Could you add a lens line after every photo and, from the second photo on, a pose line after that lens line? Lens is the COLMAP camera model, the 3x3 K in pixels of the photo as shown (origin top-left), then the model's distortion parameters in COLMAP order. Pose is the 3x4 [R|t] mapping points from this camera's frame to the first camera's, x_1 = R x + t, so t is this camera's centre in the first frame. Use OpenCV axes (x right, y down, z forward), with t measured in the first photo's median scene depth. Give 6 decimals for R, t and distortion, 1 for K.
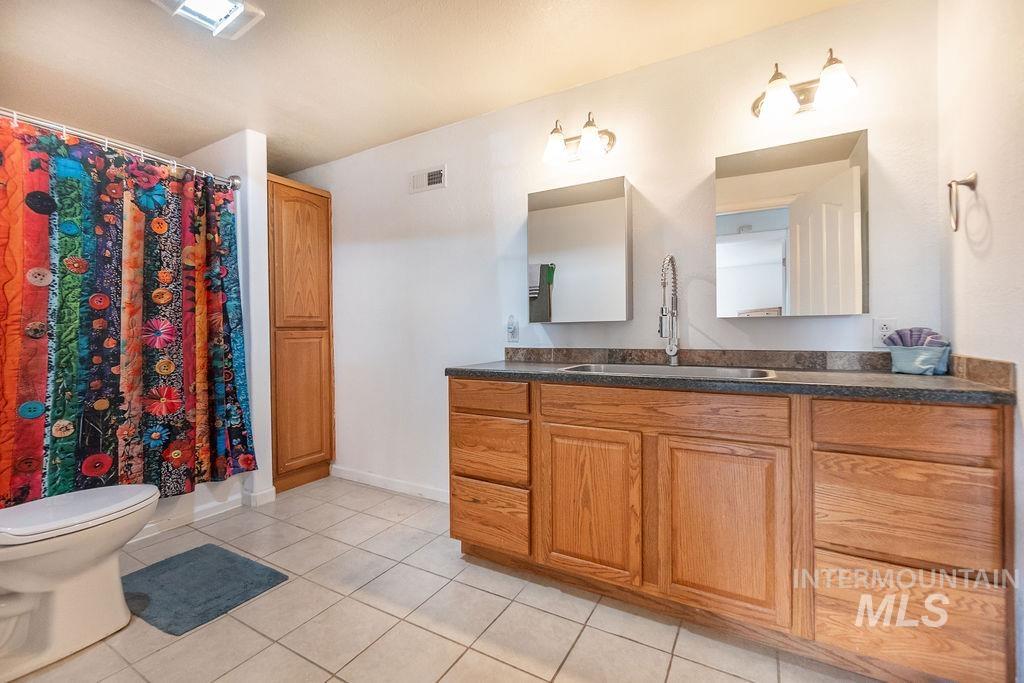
lens RADIAL K [[433.3, 0, 514.1], [0, 433.3, 342.1], [0, 0, 1]] dist [-0.003084, 0.000566]
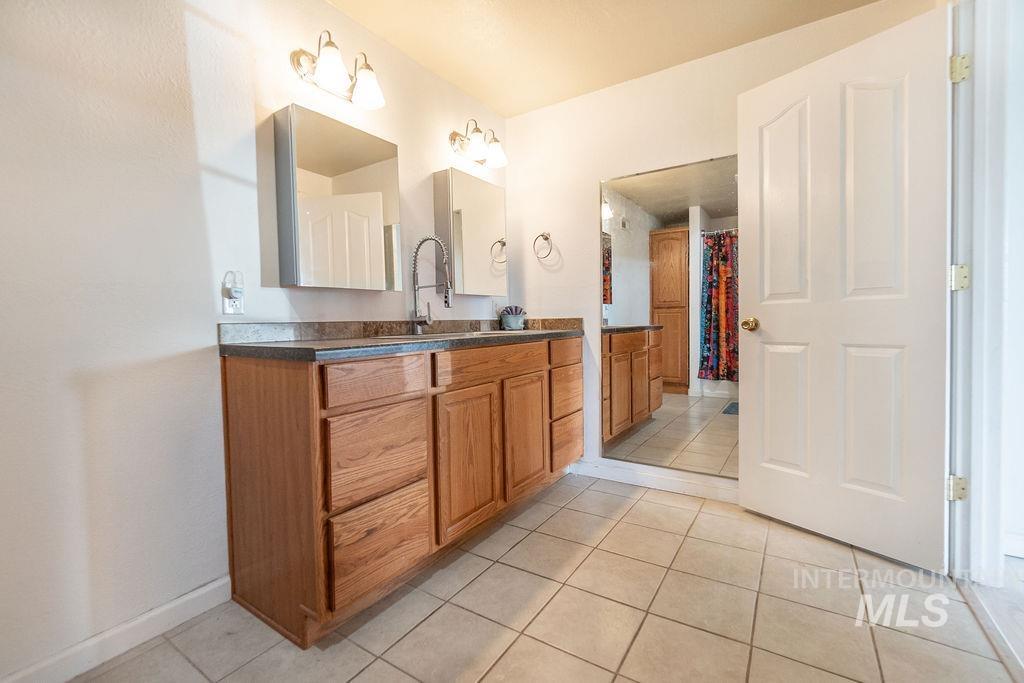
lens RADIAL K [[433.3, 0, 511.4], [0, 433.3, 333.8], [0, 0, 1]] dist [-0.003084, 0.000566]
pose [[0.080809, -0.029411, 0.996296, -0.880864], [0.036442, 0.998983, 0.026534, 0.038060], [-0.996063, 0.034162, 0.081798, 0.808782]]
